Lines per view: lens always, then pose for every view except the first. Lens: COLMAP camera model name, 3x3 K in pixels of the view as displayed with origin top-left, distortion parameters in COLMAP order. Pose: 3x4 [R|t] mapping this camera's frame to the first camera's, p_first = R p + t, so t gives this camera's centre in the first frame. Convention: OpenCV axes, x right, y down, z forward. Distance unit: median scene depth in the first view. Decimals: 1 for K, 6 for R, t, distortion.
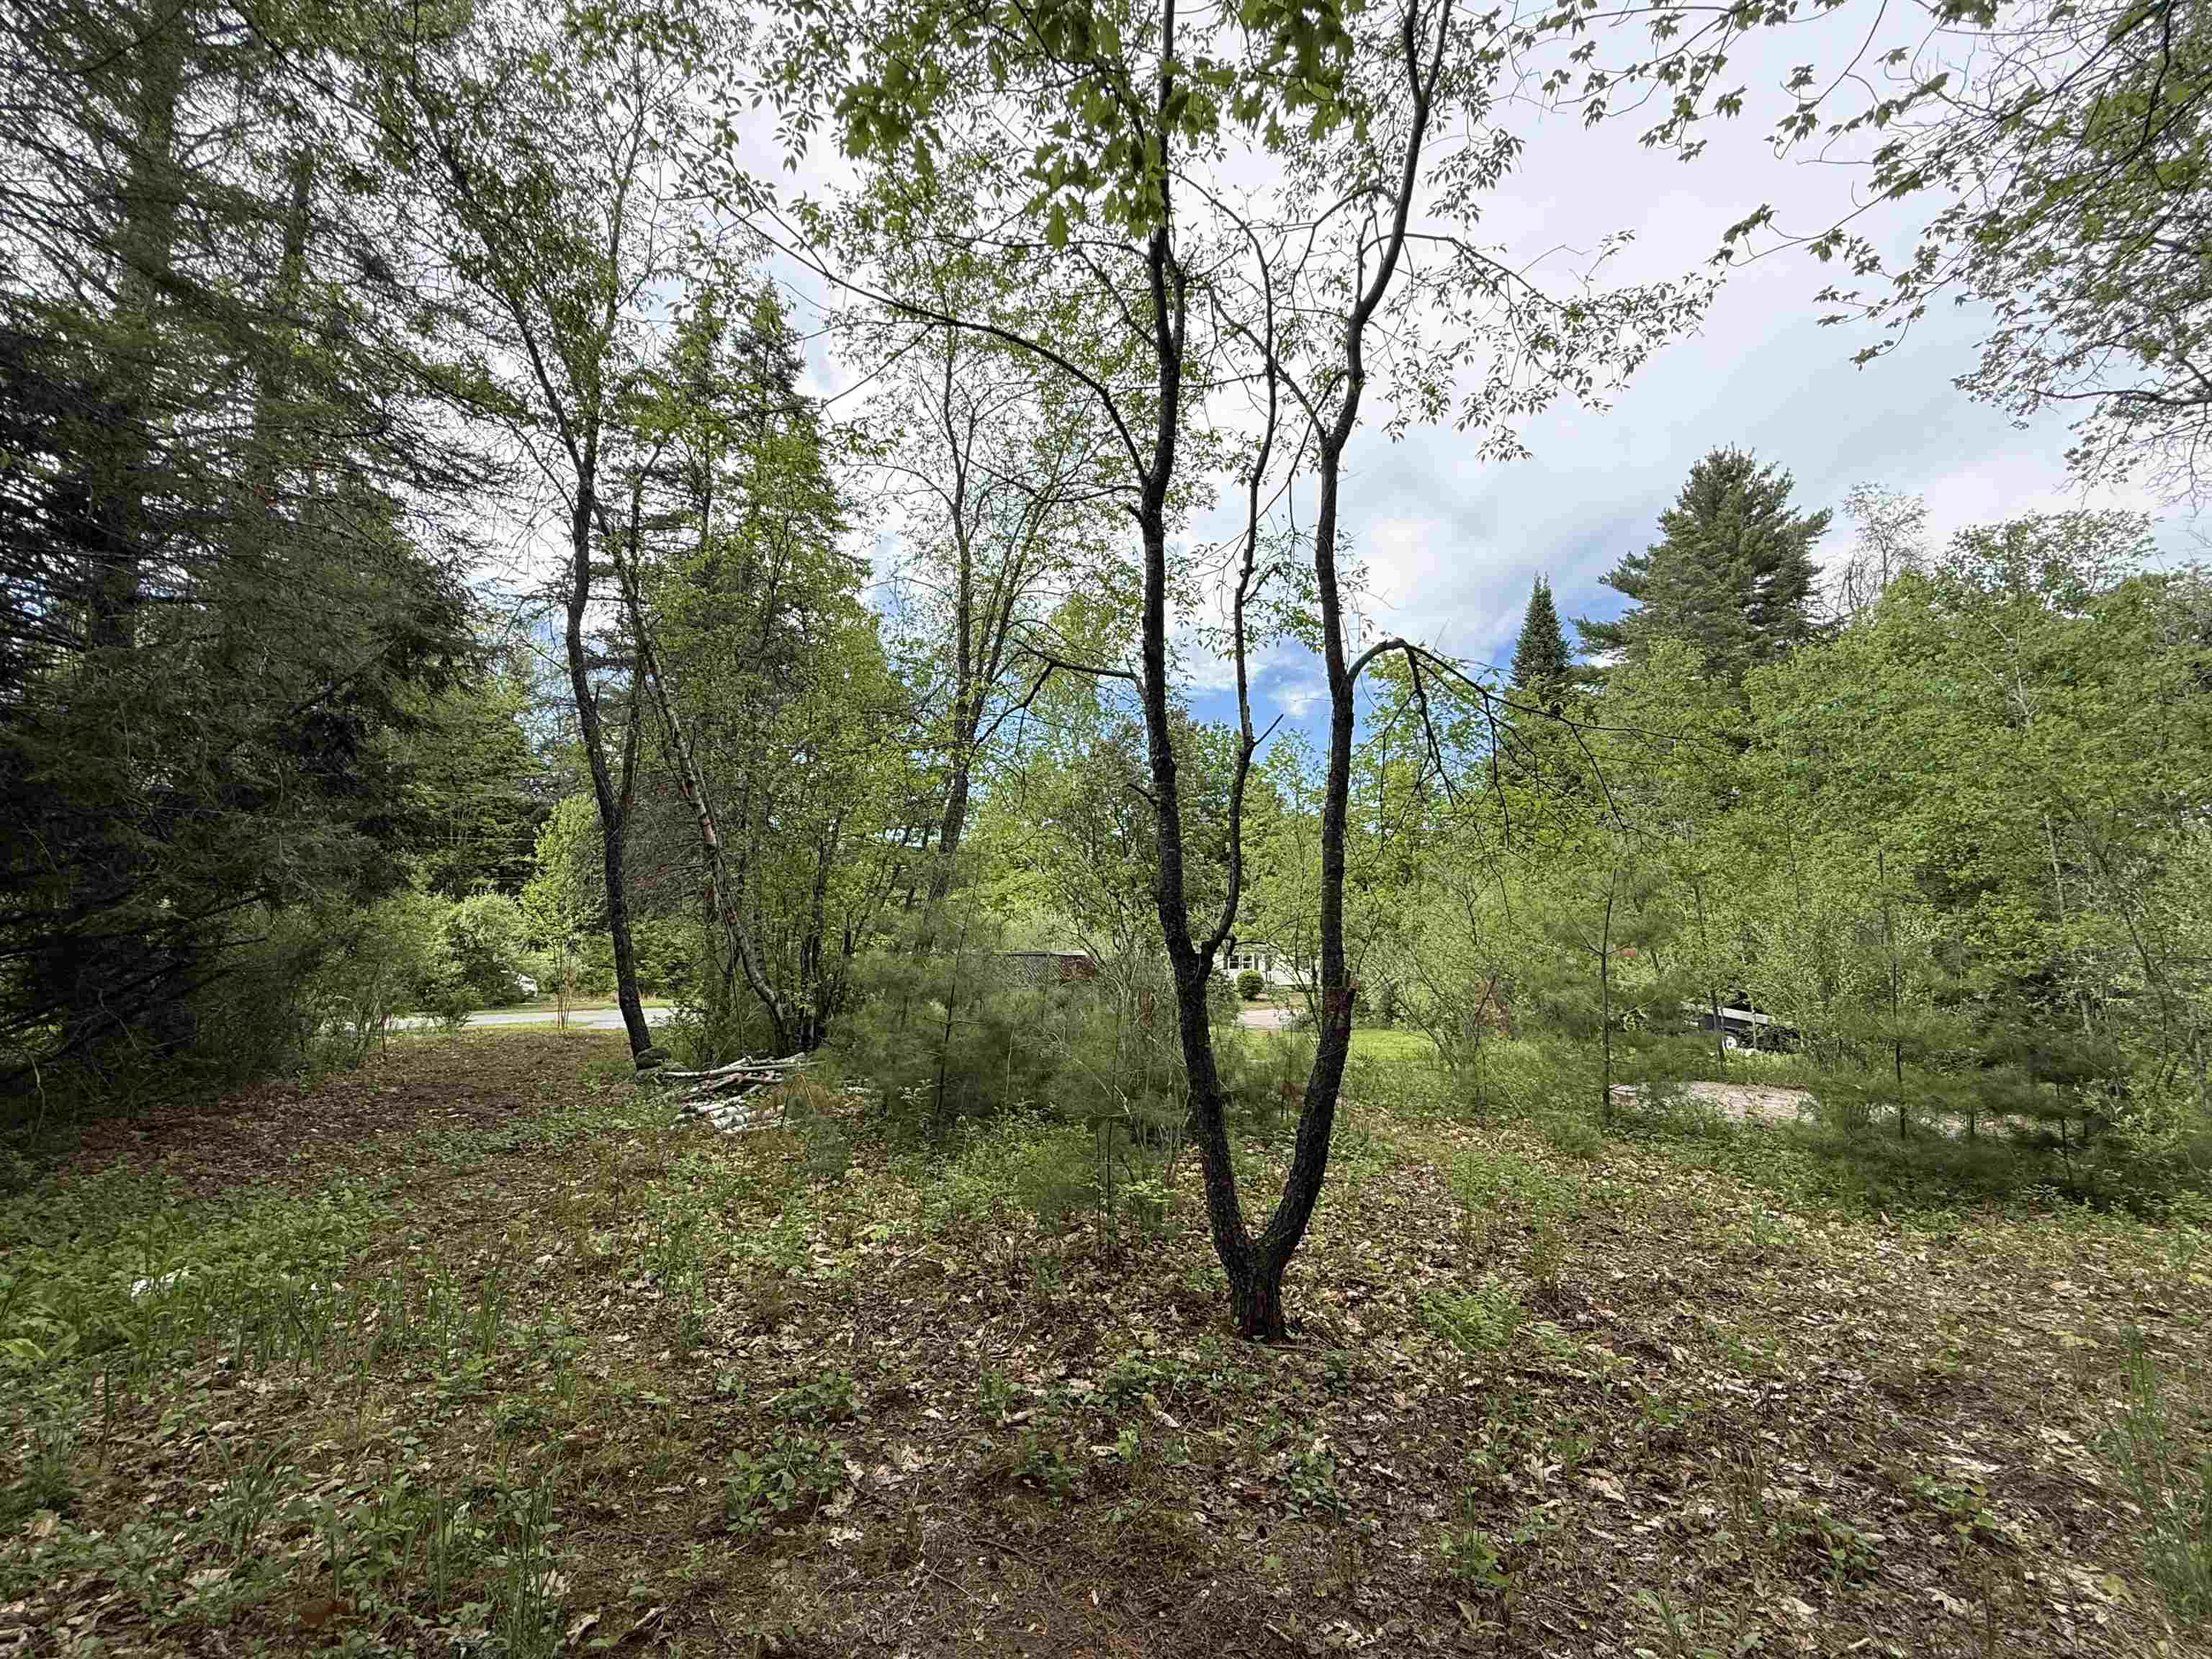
lens RADIAL K [[955.6, 0, 1106.0], [0, 955.6, 829.5], [0, 0, 1]] dist [-0.006508, 0.000024]
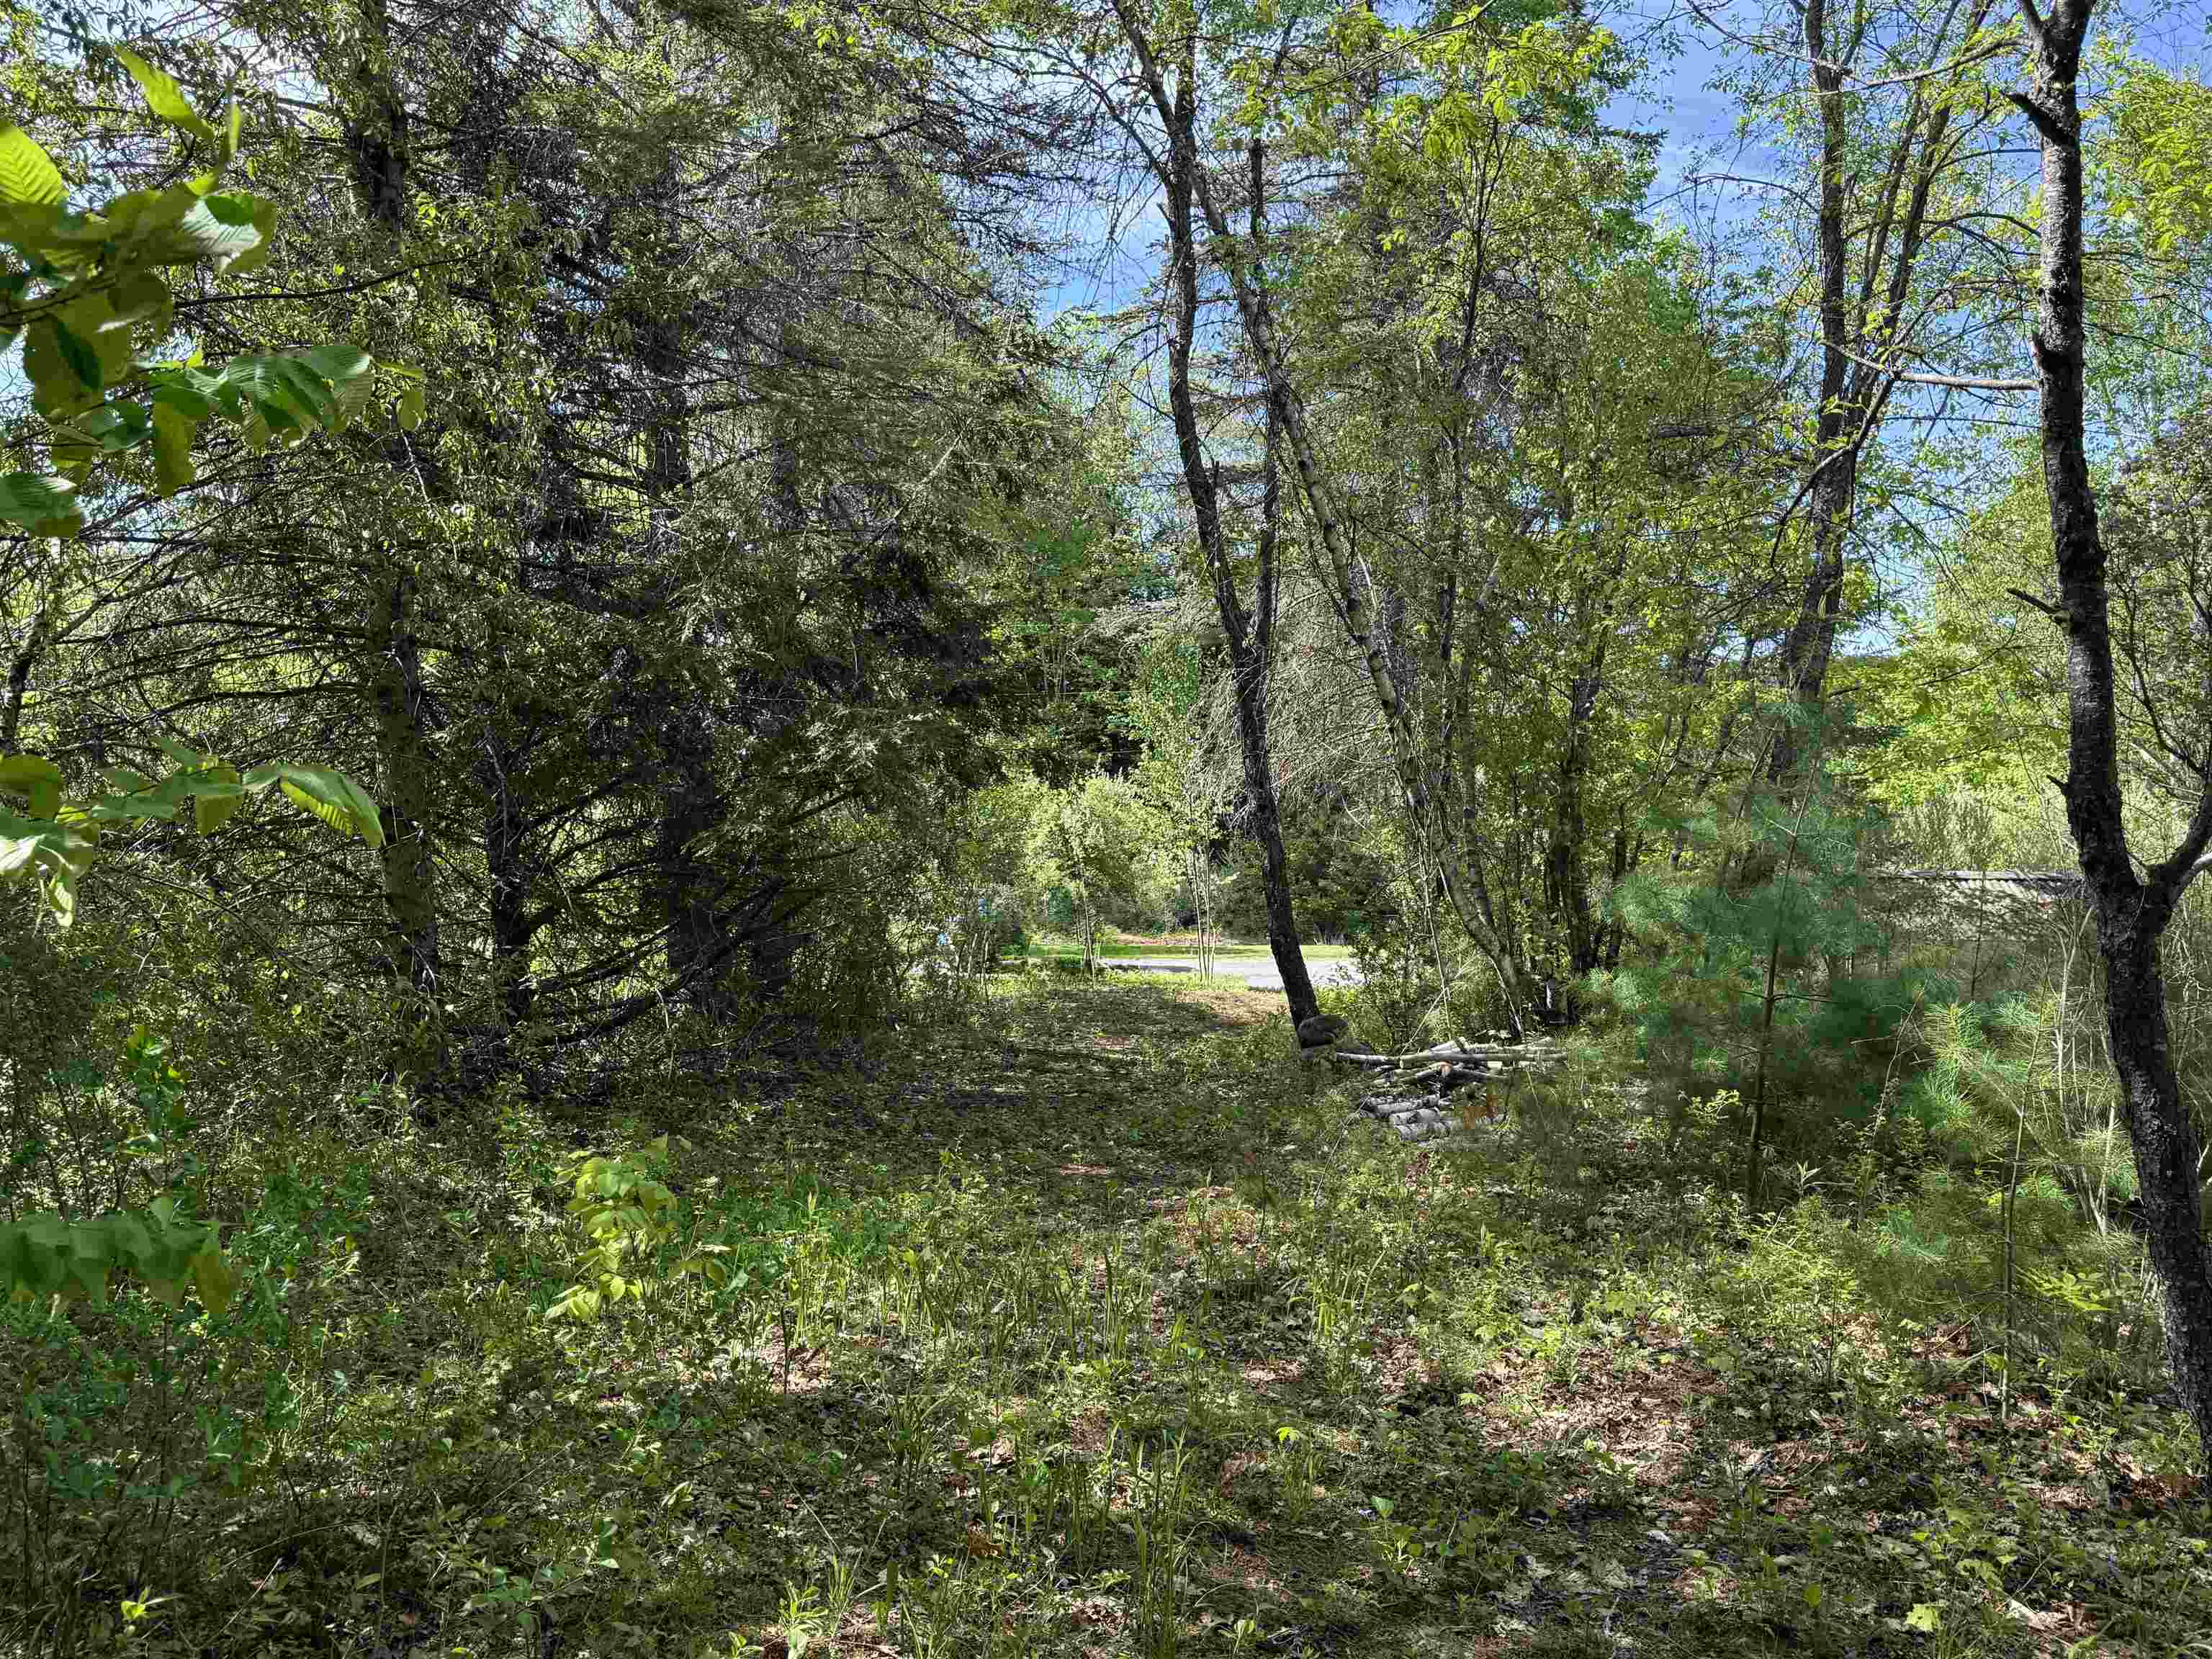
lens RADIAL K [[1810.5, 0, 1106.0], [0, 1810.5, 829.5], [0, 0, 1]] dist [0.004599, 0.000949]
pose [[0.840978, -0.005111, -0.541045, 0.069912], [0.064727, 0.993725, 0.091222, -0.020518], [0.537184, -0.111736, 0.836031, -0.099827]]
